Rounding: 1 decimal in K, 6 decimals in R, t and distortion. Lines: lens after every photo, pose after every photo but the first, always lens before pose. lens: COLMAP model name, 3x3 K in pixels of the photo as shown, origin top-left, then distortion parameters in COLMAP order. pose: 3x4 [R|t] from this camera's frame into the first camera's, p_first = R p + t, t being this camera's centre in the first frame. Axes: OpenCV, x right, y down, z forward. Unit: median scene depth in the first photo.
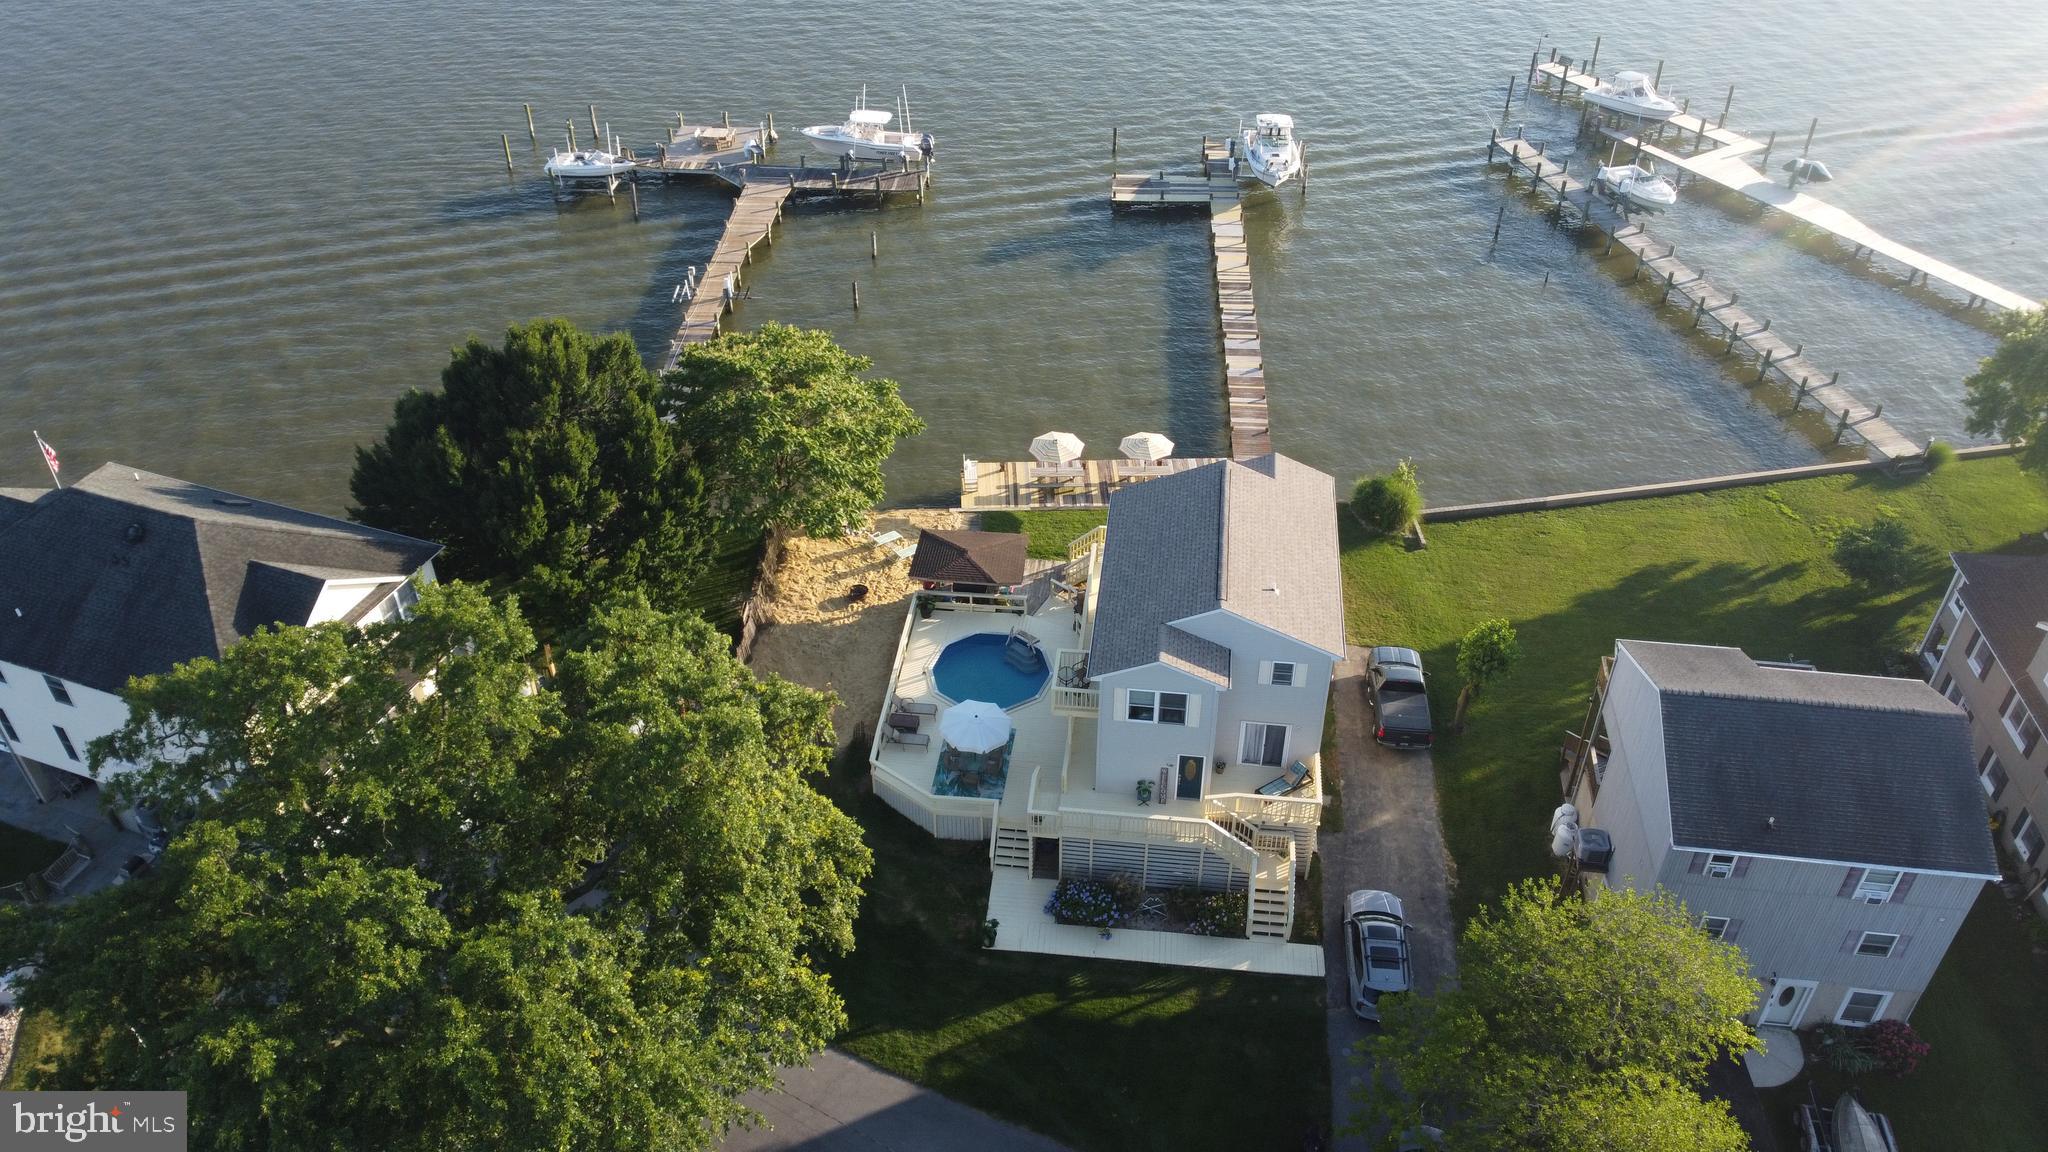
lens RADIAL K [[1553.4, 0, 1024.0], [0, 1553.4, 576.0], [0, 0, 1]] dist [-0.004208, 0.004978]
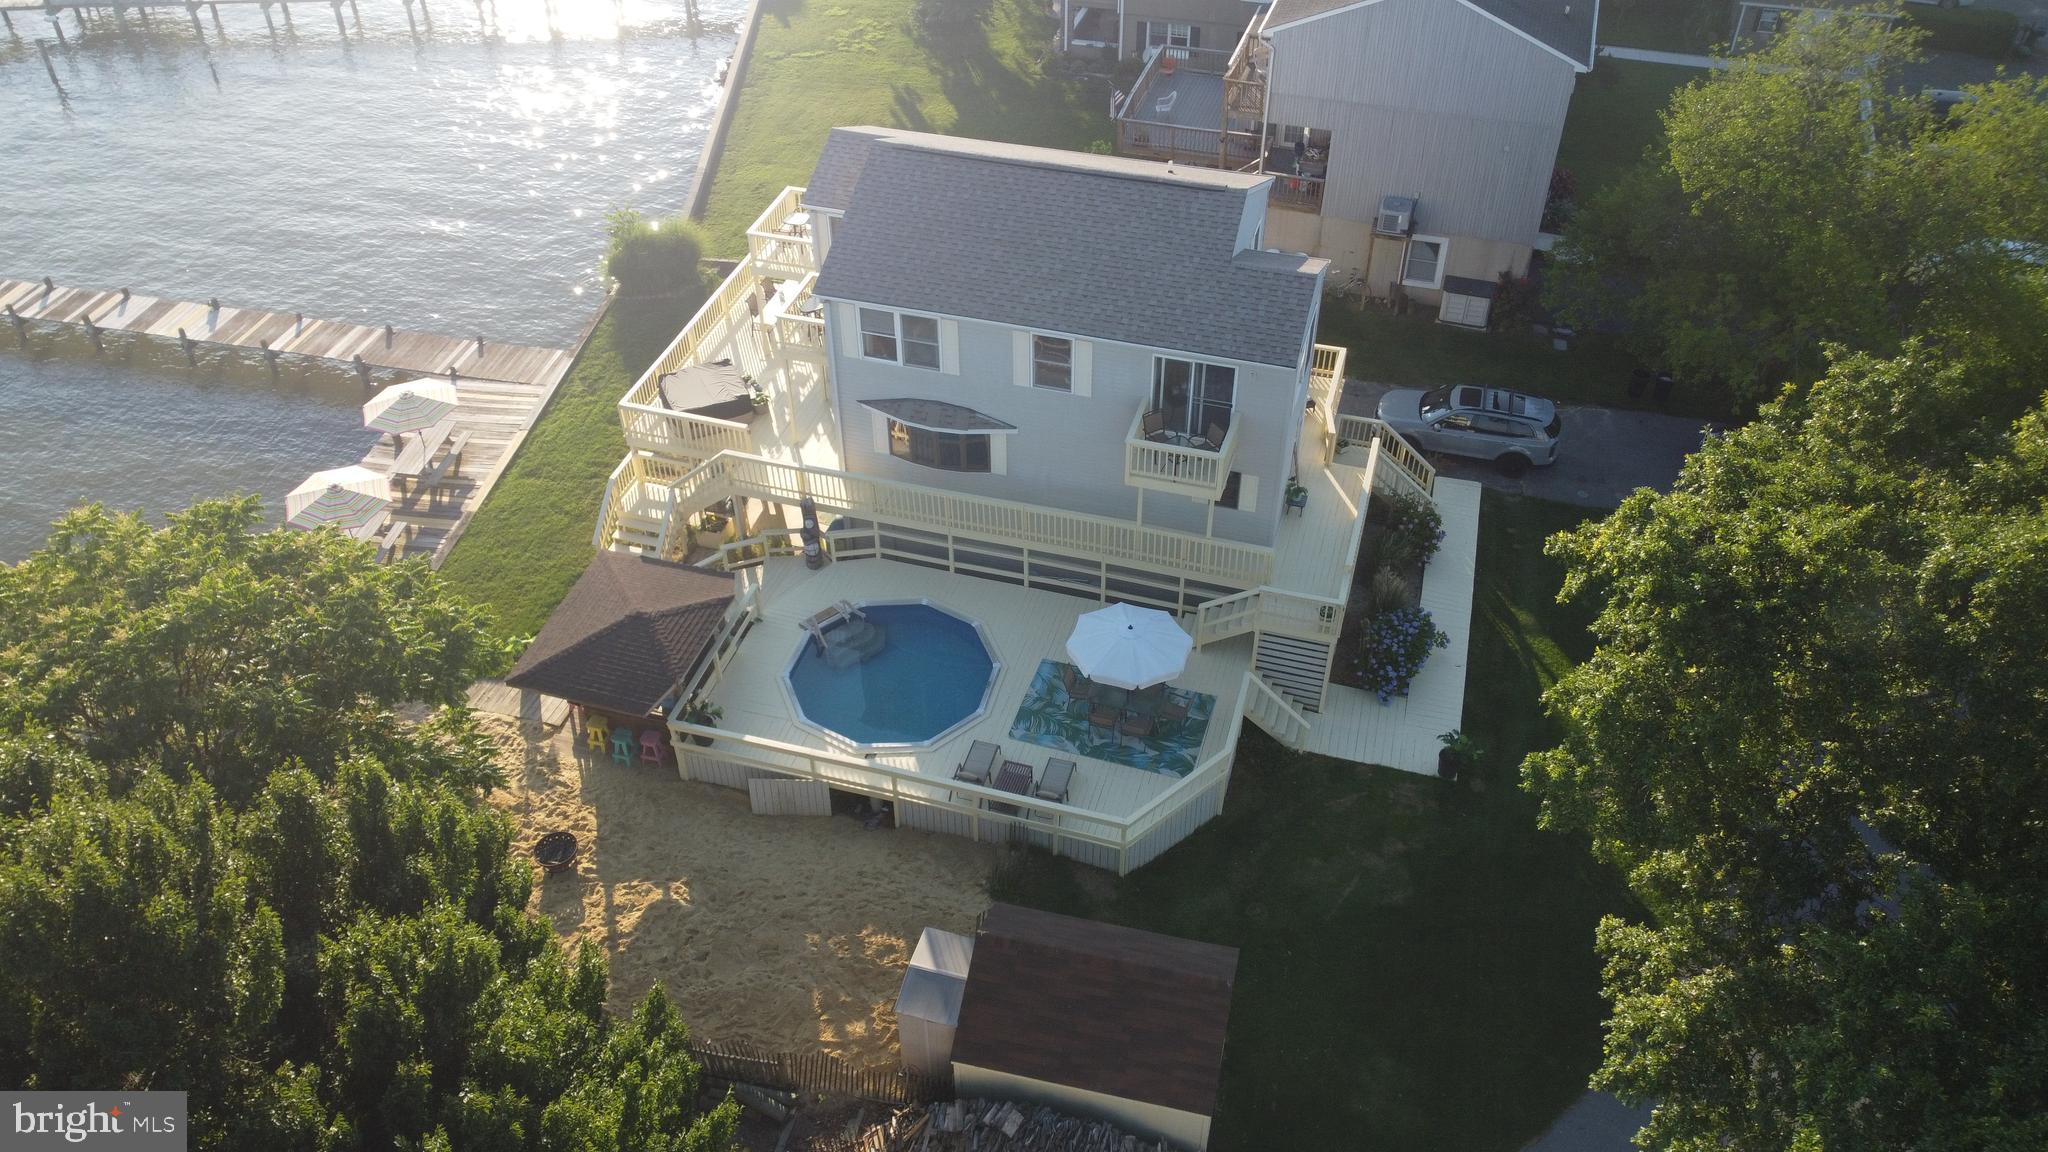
lens RADIAL K [[1549.9, 0, 1024.0], [0, 1549.9, 576.0], [0, 0, 1]] dist [0.003402, 0.002046]
pose [[0.178028, -0.648501, 0.740103, -0.413602], [0.607444, 0.664135, 0.435817, -0.183206], [-0.774156, 0.371984, 0.512162, 0.649479]]
